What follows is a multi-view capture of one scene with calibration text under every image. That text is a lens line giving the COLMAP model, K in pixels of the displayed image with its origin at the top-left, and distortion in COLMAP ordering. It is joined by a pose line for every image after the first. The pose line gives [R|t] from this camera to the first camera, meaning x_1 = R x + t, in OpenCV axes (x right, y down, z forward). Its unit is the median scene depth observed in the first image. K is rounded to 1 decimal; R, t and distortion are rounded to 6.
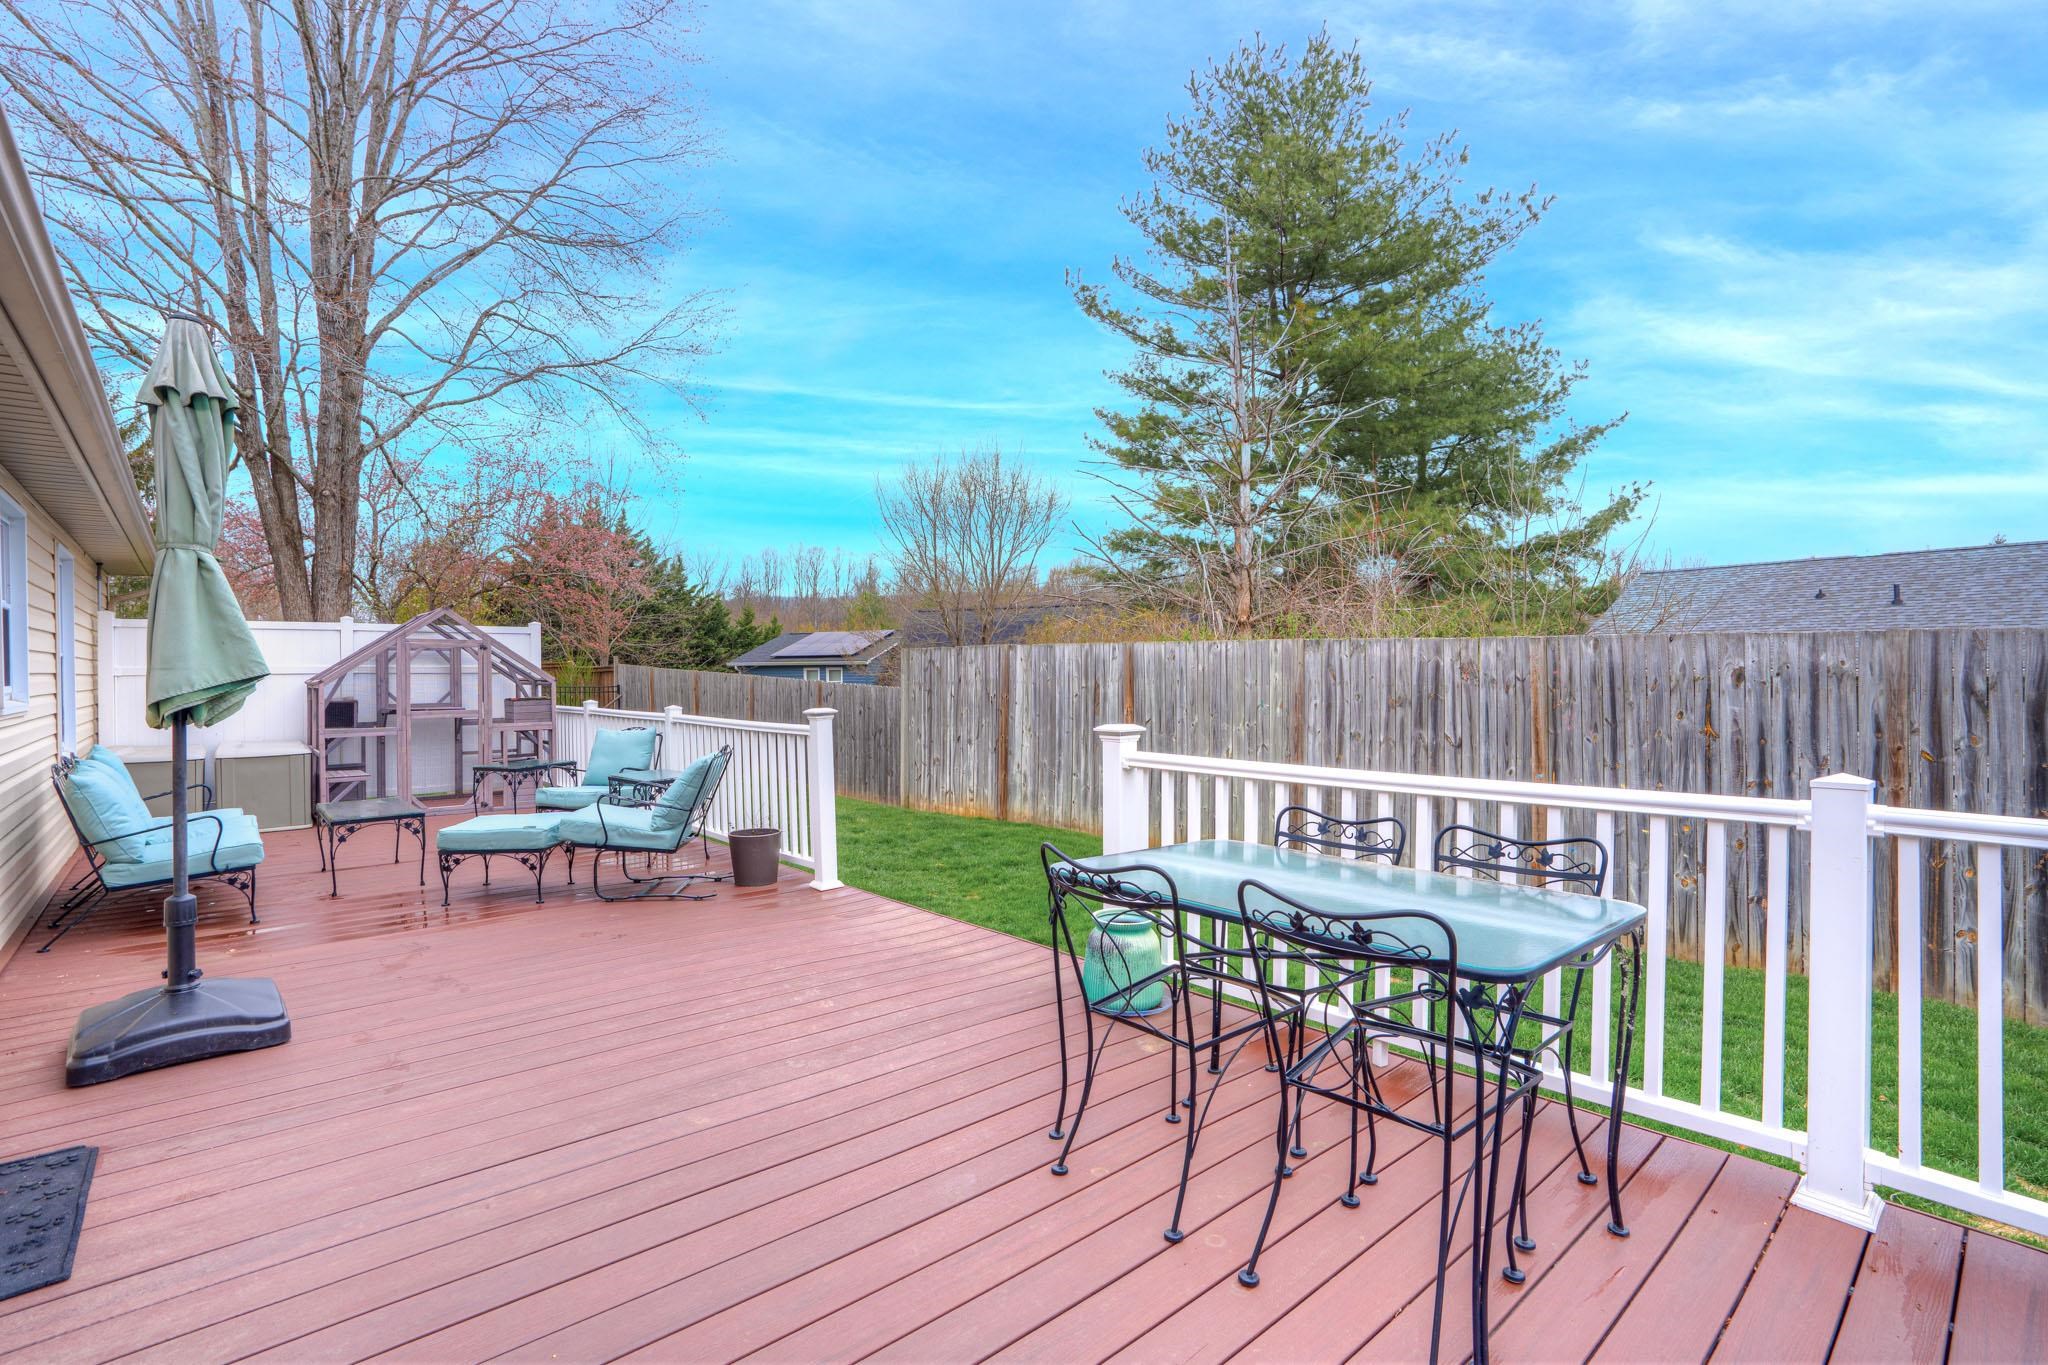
lens RADIAL K [[952.6, 0, 1024.0], [0, 952.6, 682.5], [0, 0, 1]] dist [-0.061829, 0.026314]
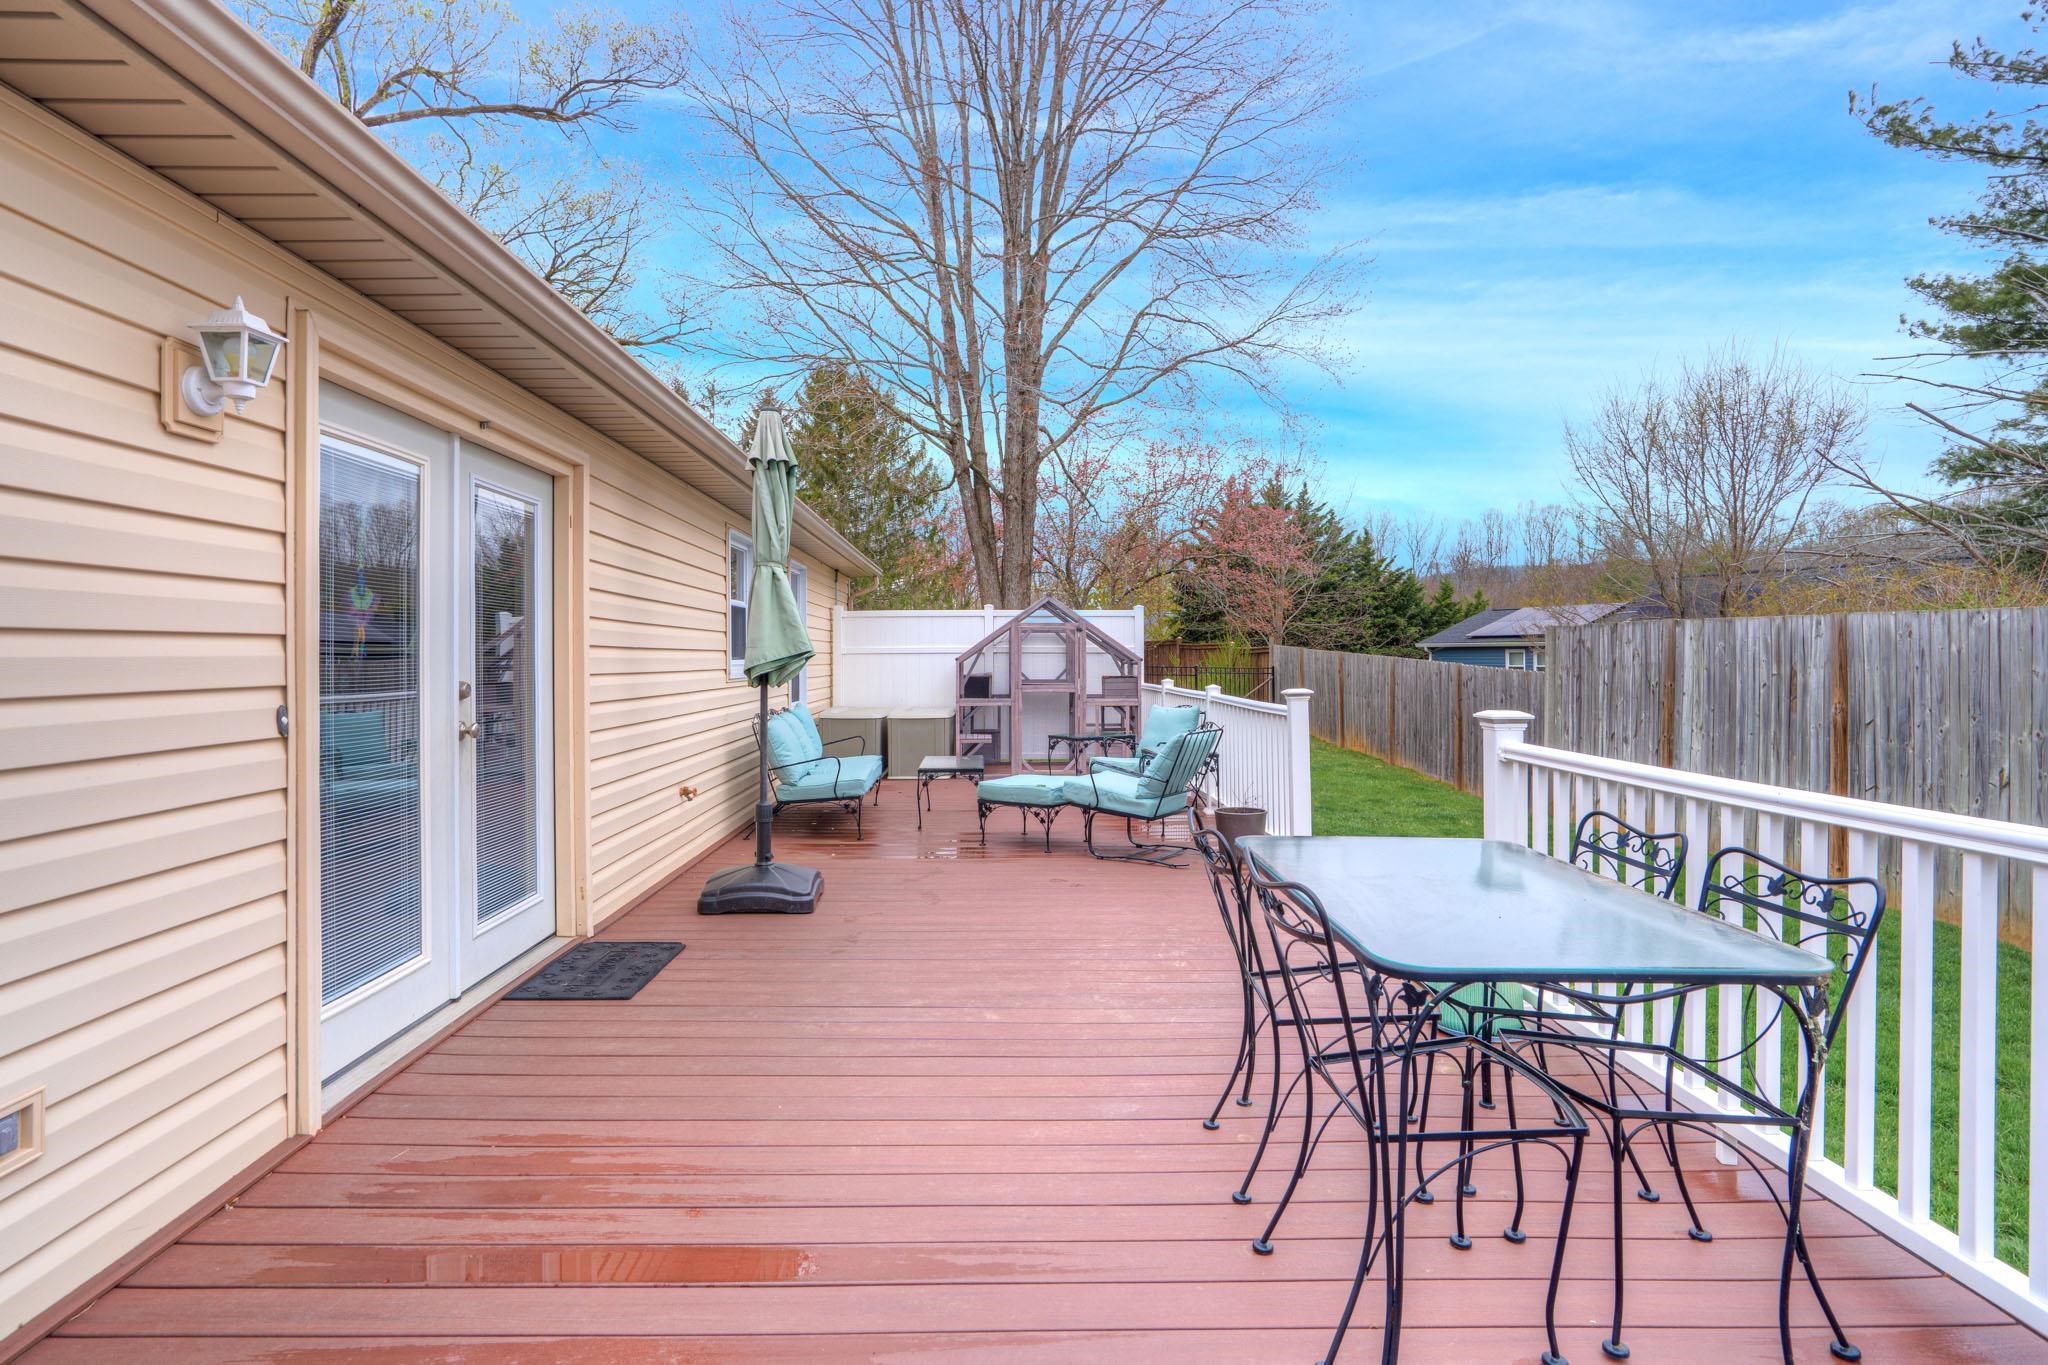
lens RADIAL K [[1055.0, 0, 1011.9], [0, 1055.0, 648.7], [0, 0, 1]] dist [-0.046011, 0.024734]
pose [[0.765850, 0.000410, -0.643020, 0.111239], [-0.010917, 0.999864, -0.012365, 0.001032], [0.642927, 0.016490, 0.765750, -0.007656]]
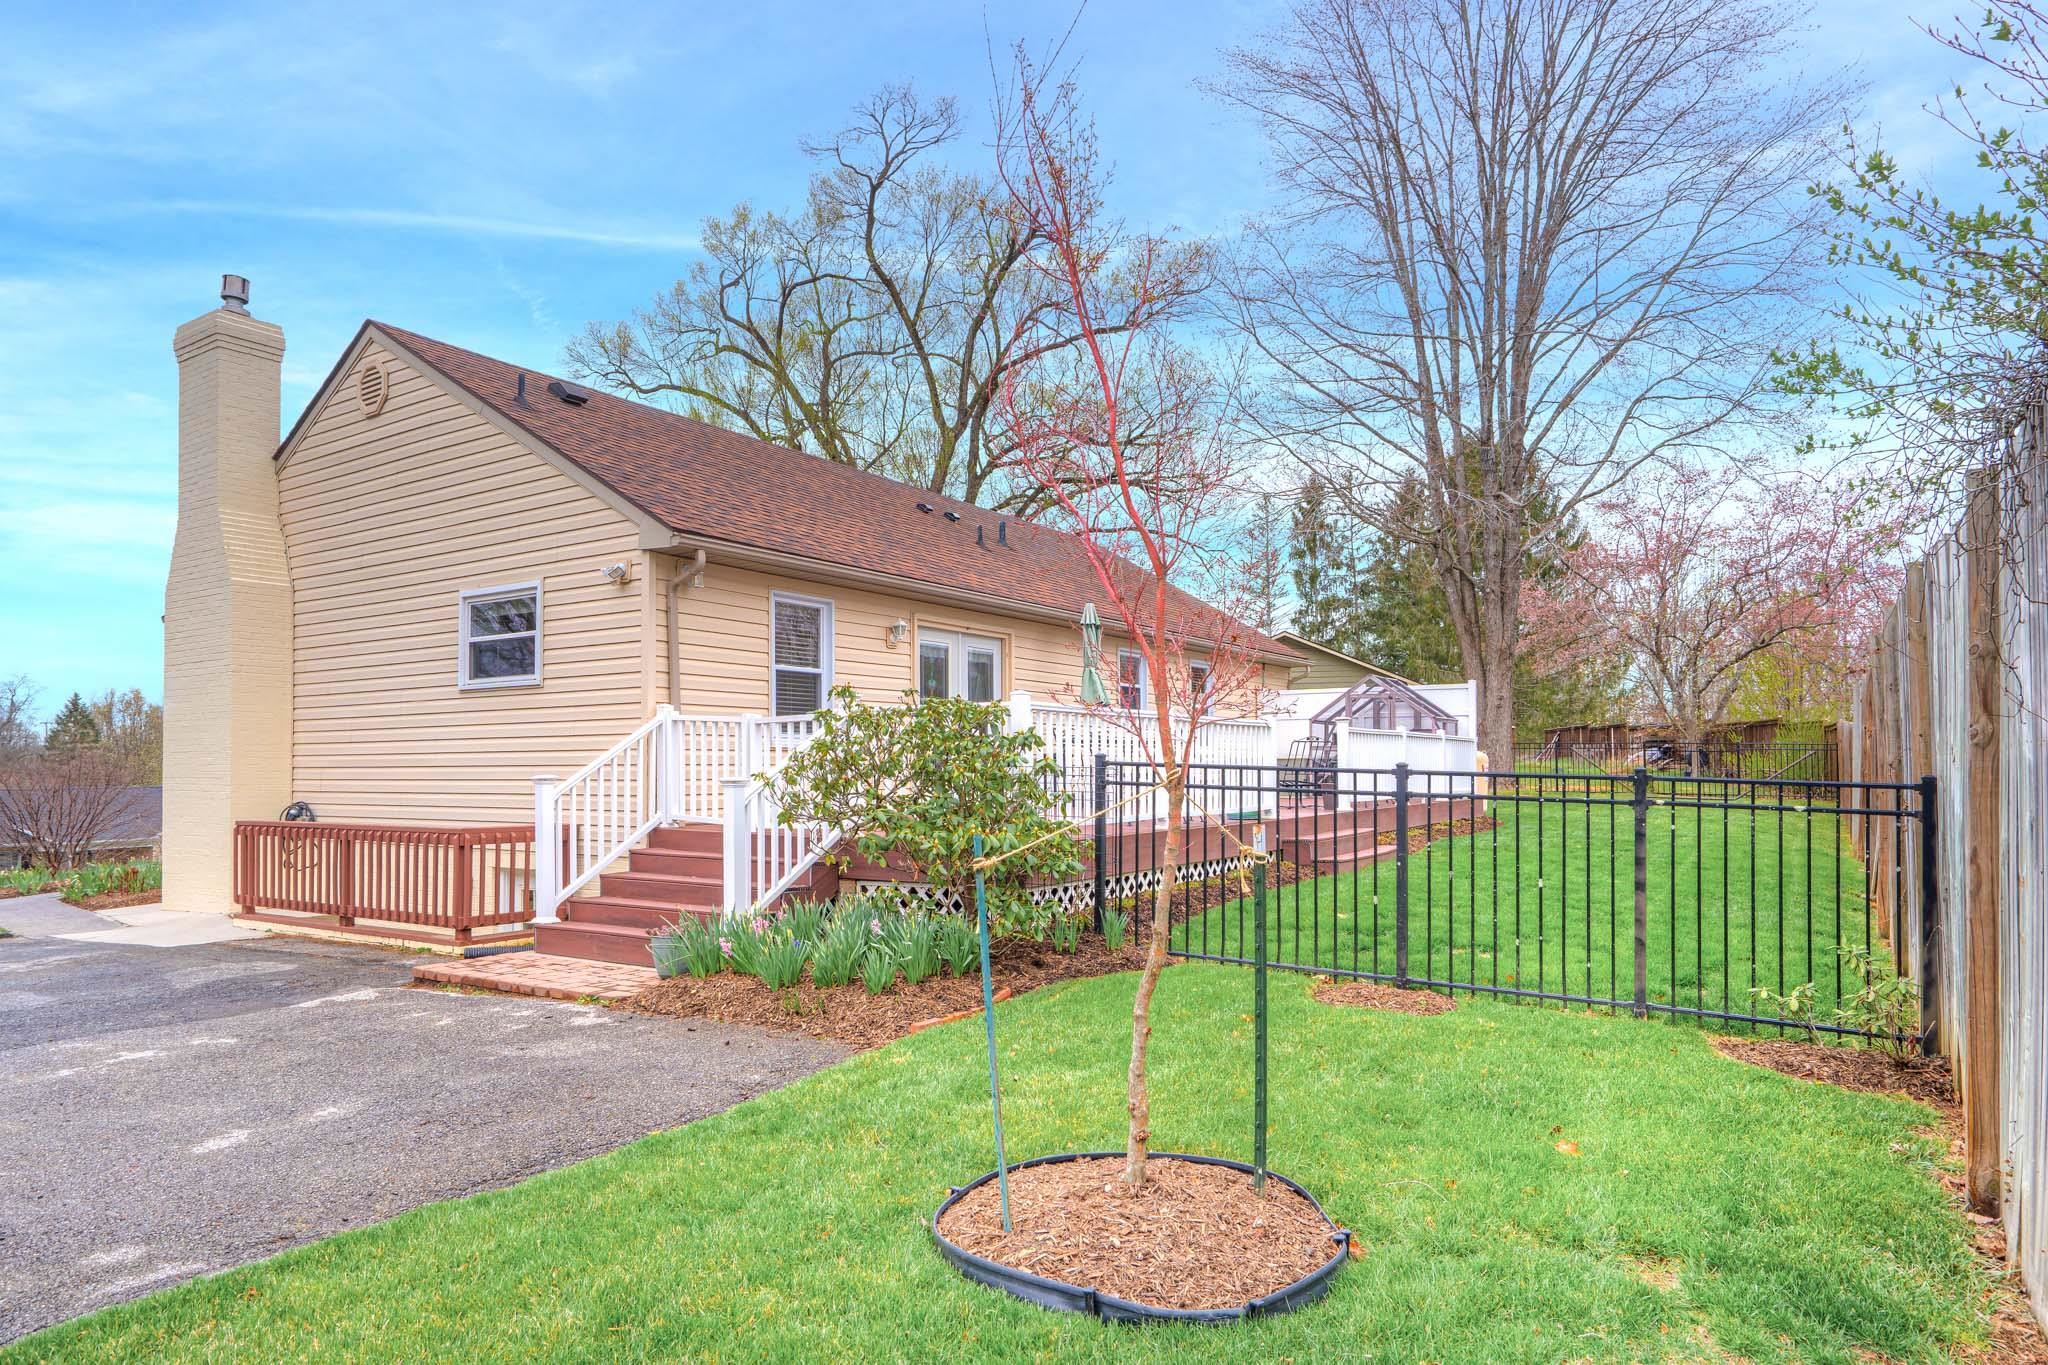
lens RADIAL K [[1228.6, 0, 1014.2], [0, 1228.6, 722.5], [0, 0, 1]] dist [0.000049, -0.000376]
pose [[0.268824, -0.027717, -0.962790, 0.903326], [-0.012283, 0.999406, -0.032200, 0.057178], [0.963111, 0.020482, 0.268324, -0.131129]]
